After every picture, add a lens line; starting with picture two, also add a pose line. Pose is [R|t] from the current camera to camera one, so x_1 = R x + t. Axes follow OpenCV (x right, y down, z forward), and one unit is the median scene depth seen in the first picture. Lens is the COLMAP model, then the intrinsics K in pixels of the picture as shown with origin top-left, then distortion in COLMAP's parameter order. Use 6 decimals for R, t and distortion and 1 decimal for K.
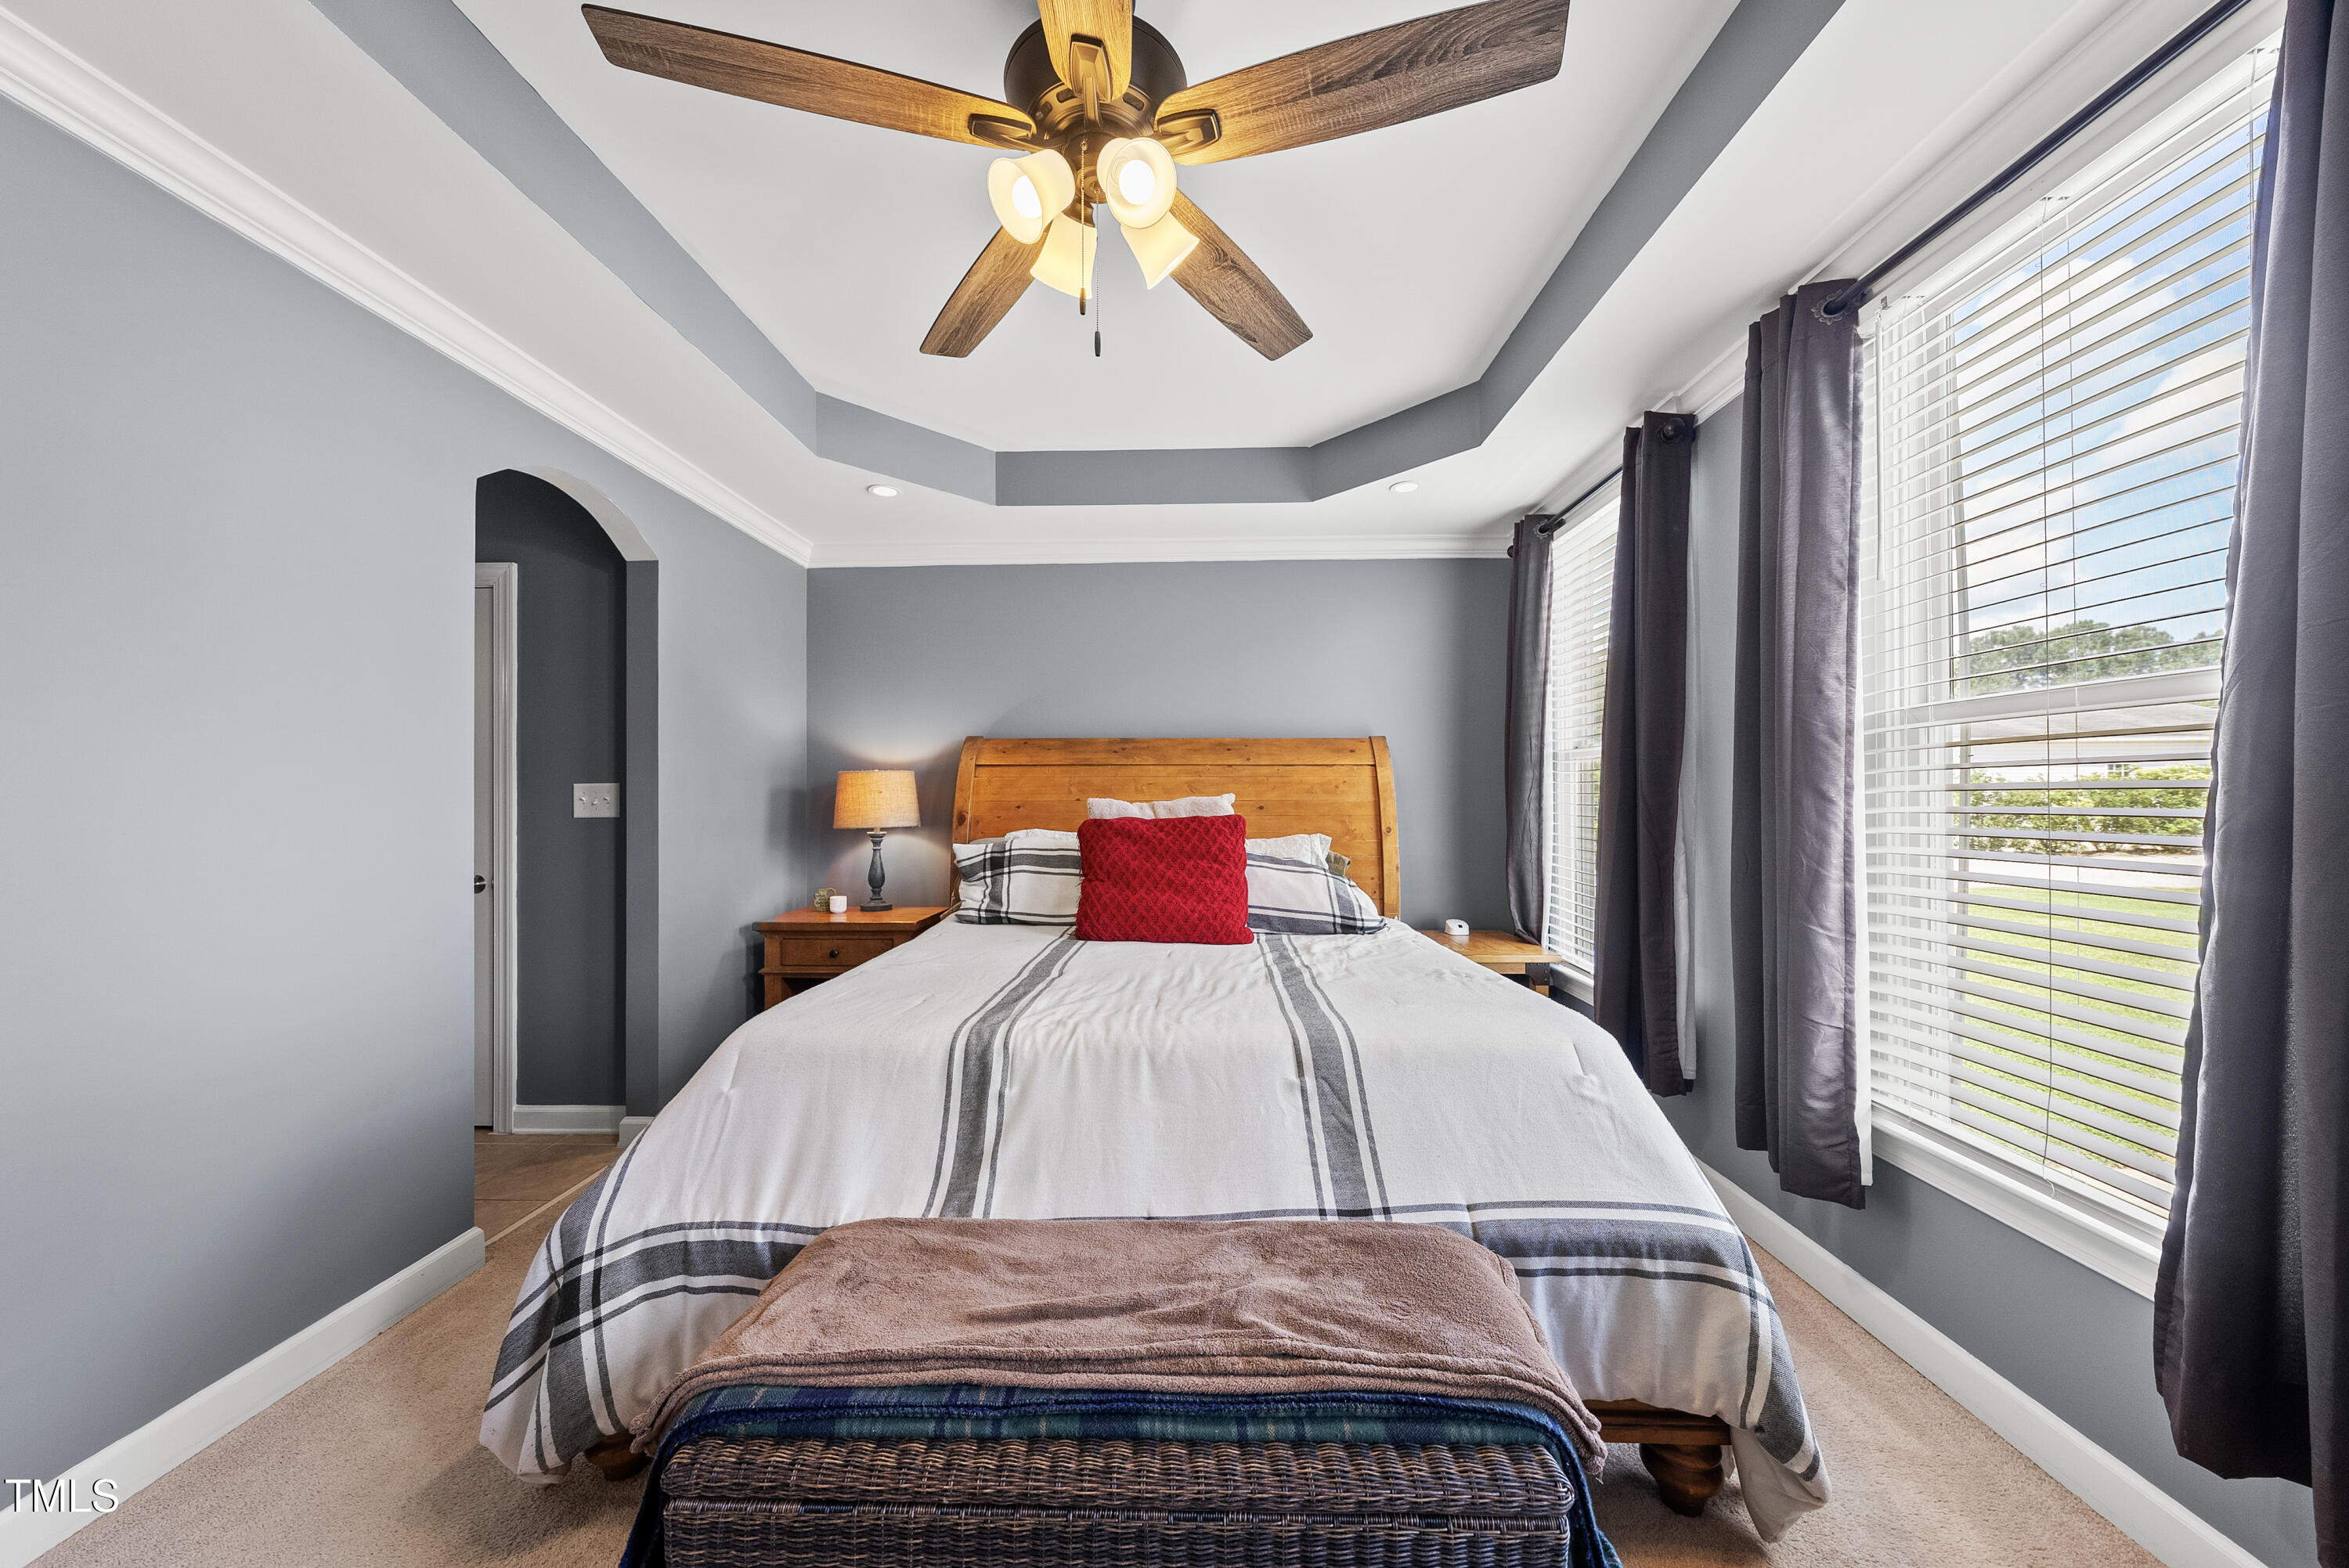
lens RADIAL K [[802.4, 0, 1176.6], [0, 802.4, 791.8], [0, 0, 1]] dist [-0.002201, 0.000099]
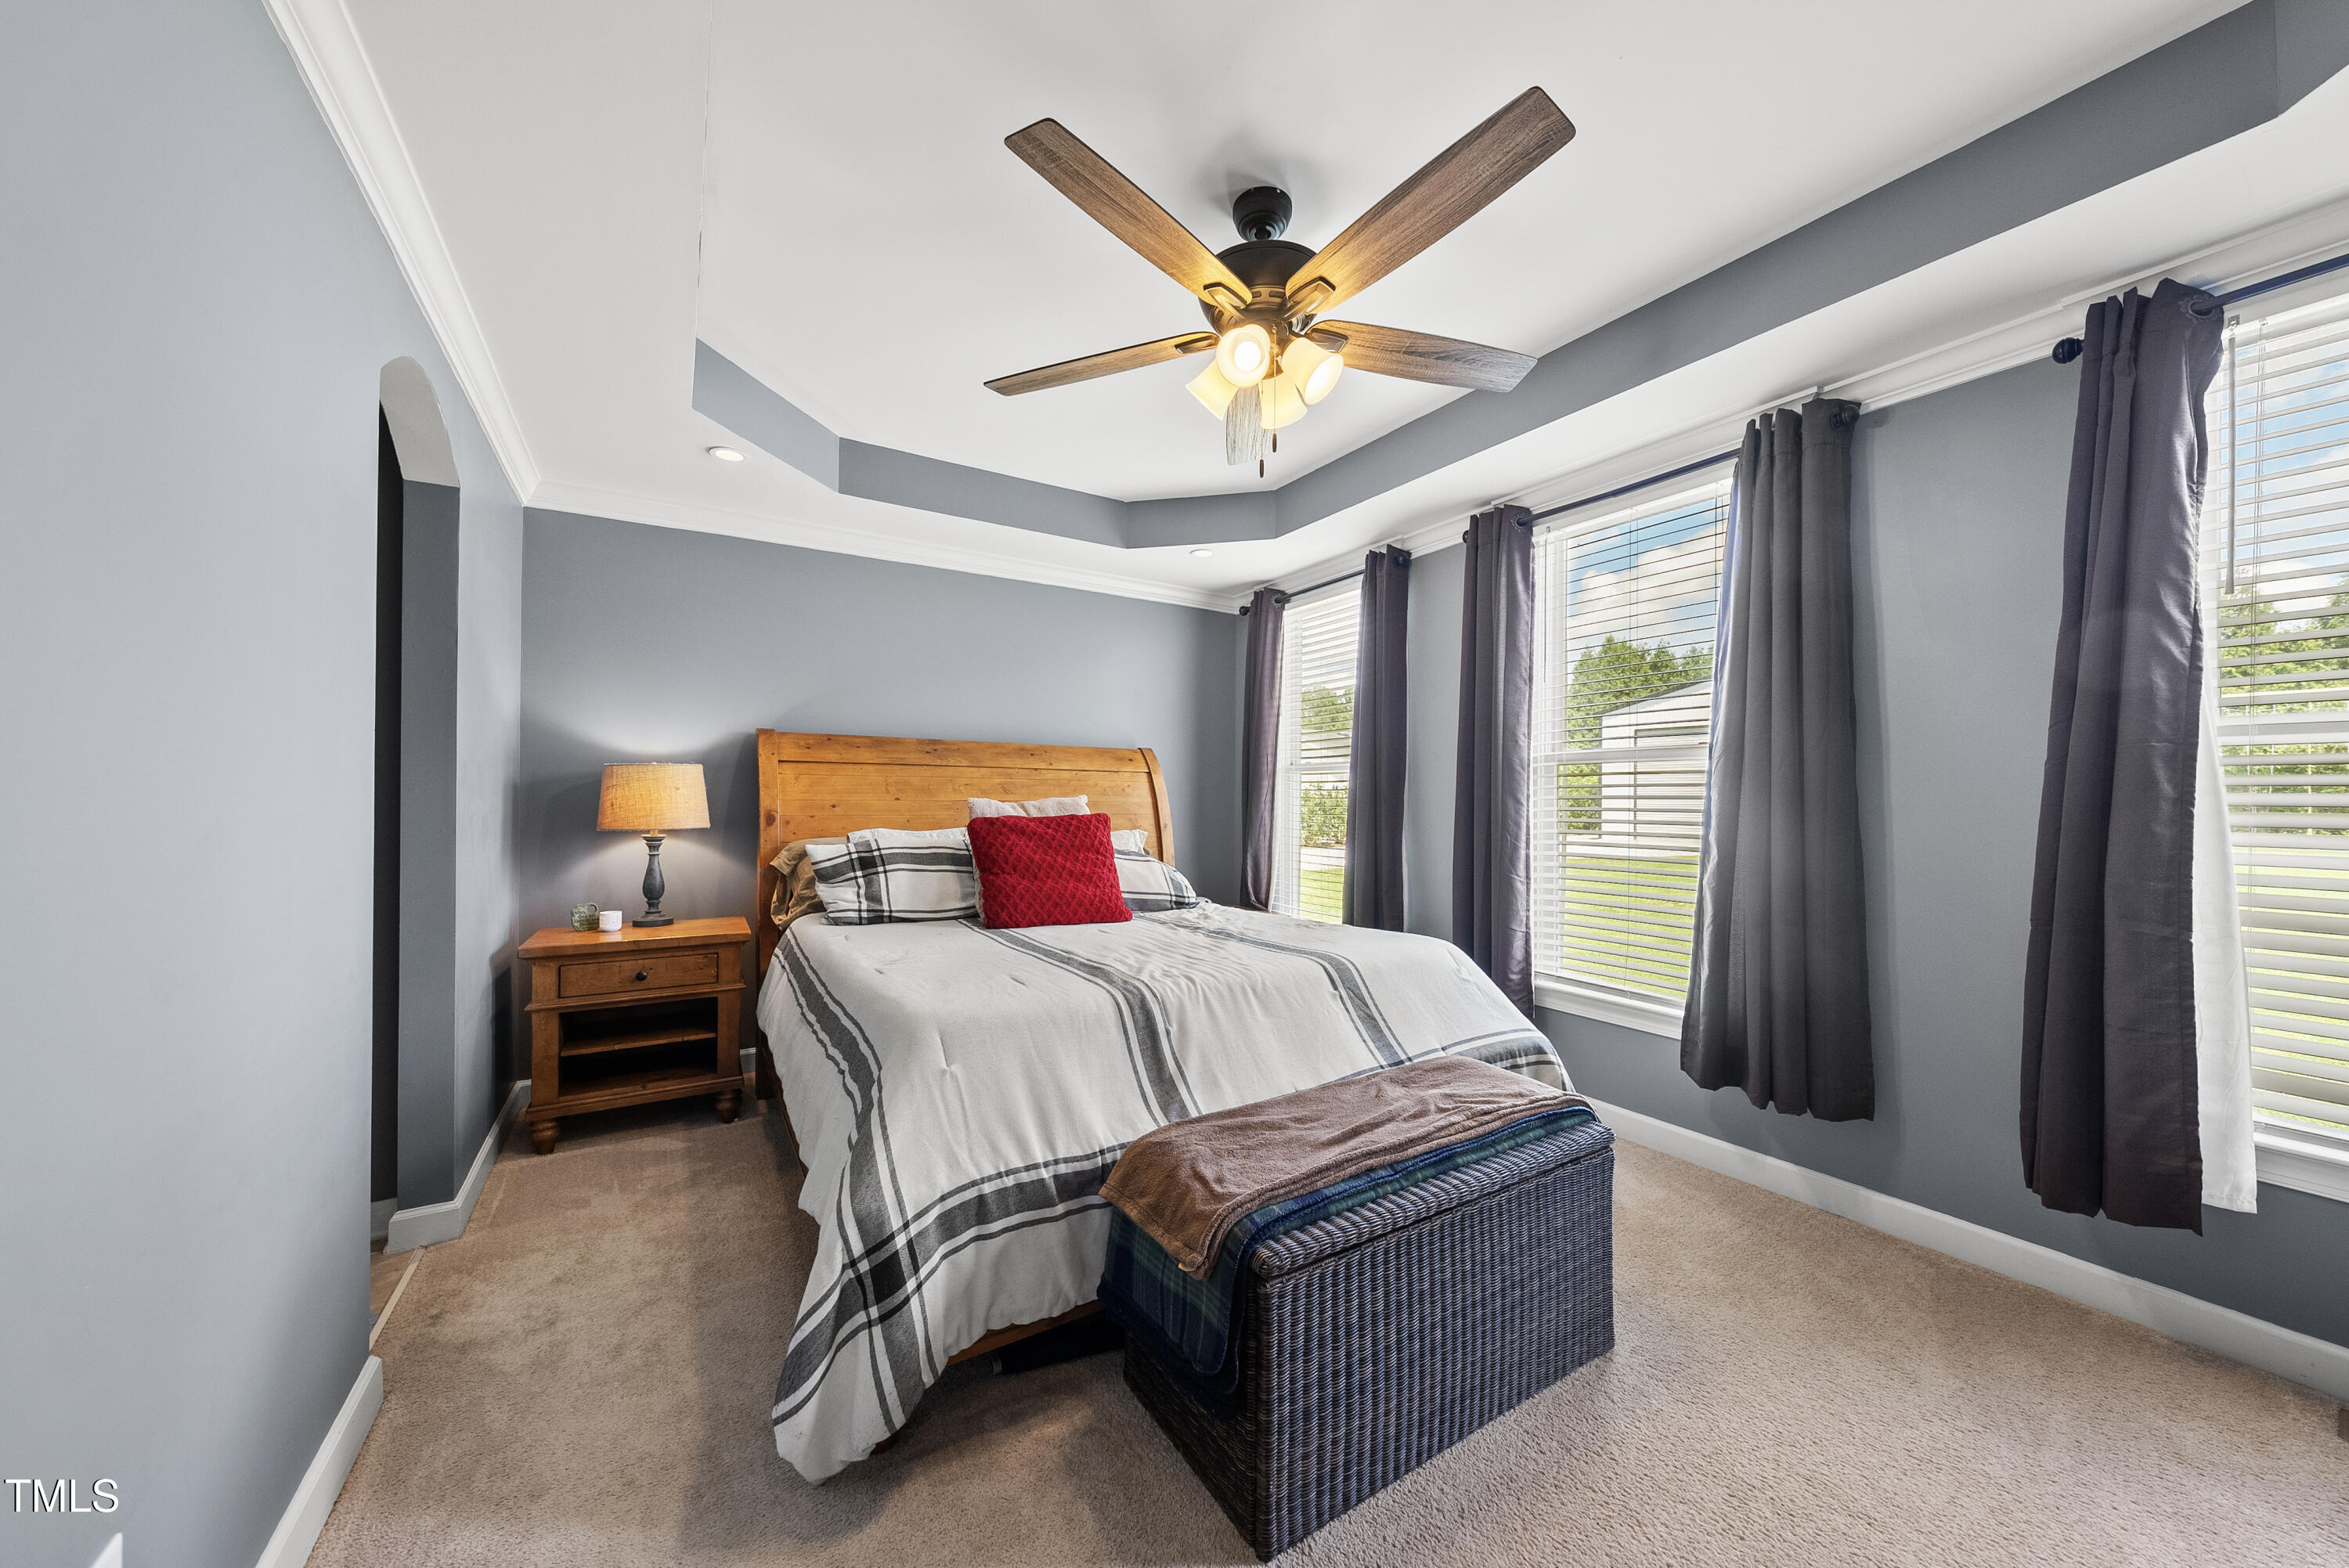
lens RADIAL K [[802.4, 0, 1177.7], [0, 802.4, 796.3], [0, 0, 1]] dist [-0.002201, 0.000099]
pose [[0.834819, 0.010517, 0.550425, -0.775643], [-0.012503, 0.999922, -0.000143, 0.004518], [-0.550383, -0.006763, 0.834885, -0.057136]]
